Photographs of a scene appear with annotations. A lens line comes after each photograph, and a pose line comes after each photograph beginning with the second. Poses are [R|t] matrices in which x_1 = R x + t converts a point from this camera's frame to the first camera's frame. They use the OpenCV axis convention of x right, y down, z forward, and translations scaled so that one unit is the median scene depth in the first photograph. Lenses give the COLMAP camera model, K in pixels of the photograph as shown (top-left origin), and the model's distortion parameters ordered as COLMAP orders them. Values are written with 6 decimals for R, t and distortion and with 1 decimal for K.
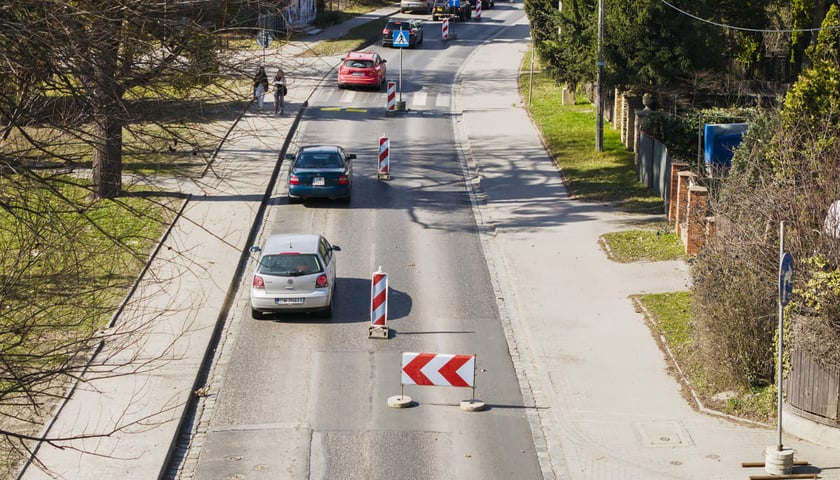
lens RADIAL K [[1340.3, 0, 420.0], [0, 1340.3, 240.0], [0, 0, 1]] dist [-0.017249, -0.035549]
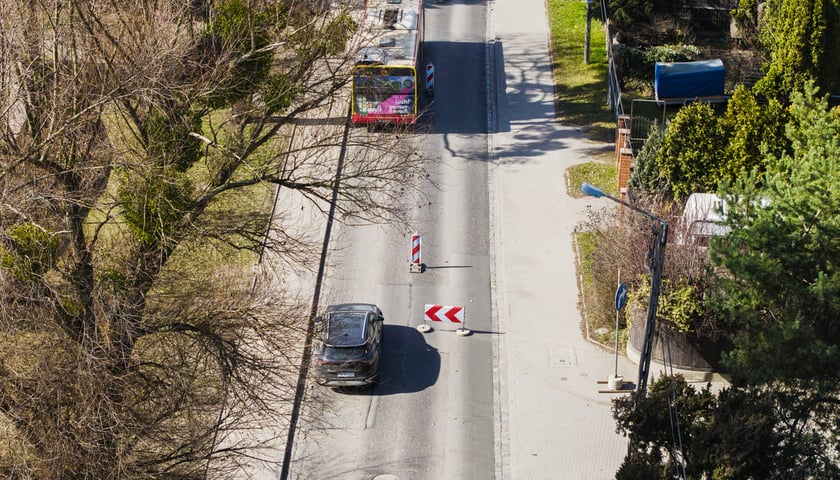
lens RADIAL K [[1340.3, 0, 420.0], [0, 1340.3, 240.0], [0, 0, 1]] dist [-0.017249, -0.035549]
pose [[0.998125, 0.020316, -0.057740, 0.056887], [-0.003577, 0.961060, 0.276317, -0.342734], [0.061105, -0.275592, 0.959331, -0.494541]]
